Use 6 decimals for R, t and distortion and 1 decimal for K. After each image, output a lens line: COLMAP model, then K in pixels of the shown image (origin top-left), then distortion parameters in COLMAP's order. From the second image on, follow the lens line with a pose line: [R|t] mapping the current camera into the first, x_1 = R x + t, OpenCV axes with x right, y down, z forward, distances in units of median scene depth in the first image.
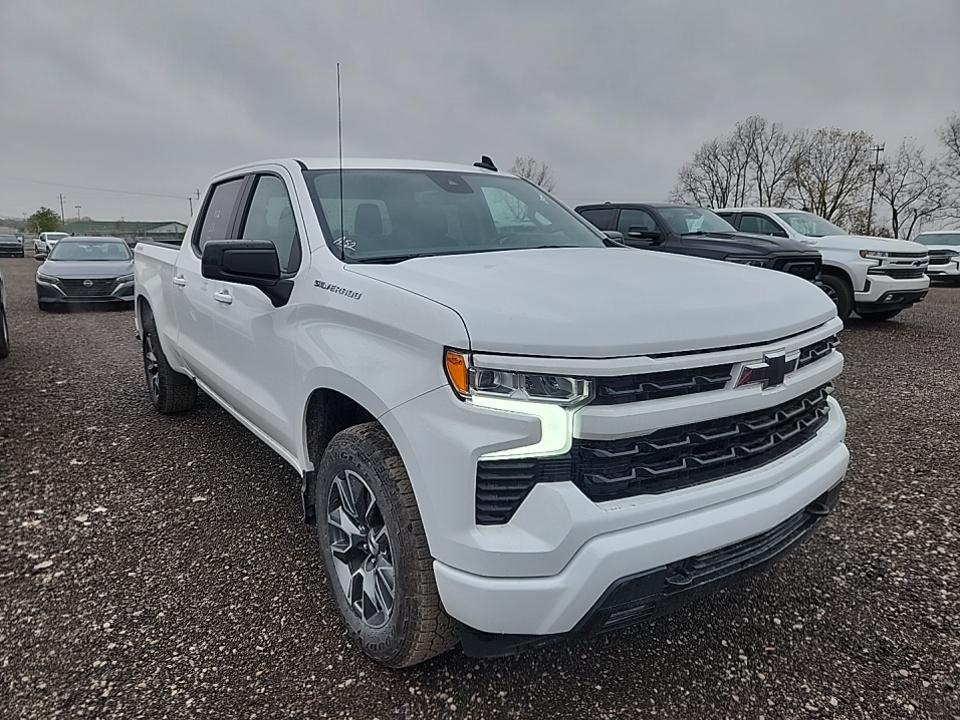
lens RADIAL K [[643.5, 0, 480.0], [0, 643.5, 360.0], [0, 0, 1]] dist [0.101571, -0.088033]
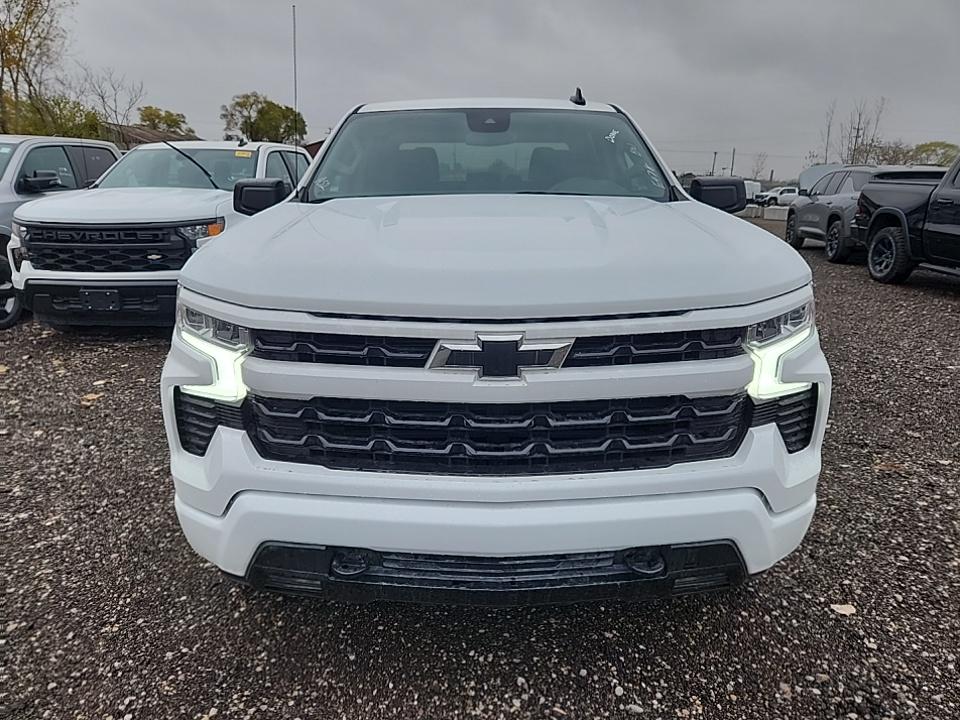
lens RADIAL K [[646.9, 0, 480.0], [0, 646.9, 360.0], [0, 0, 1]] dist [0.062777, -0.045494]
pose [[0.811246, 0.166222, -0.560580, 0.686240], [-0.125629, 0.985901, 0.110533, -0.050662], [0.571049, -0.019244, 0.820690, 0.284833]]
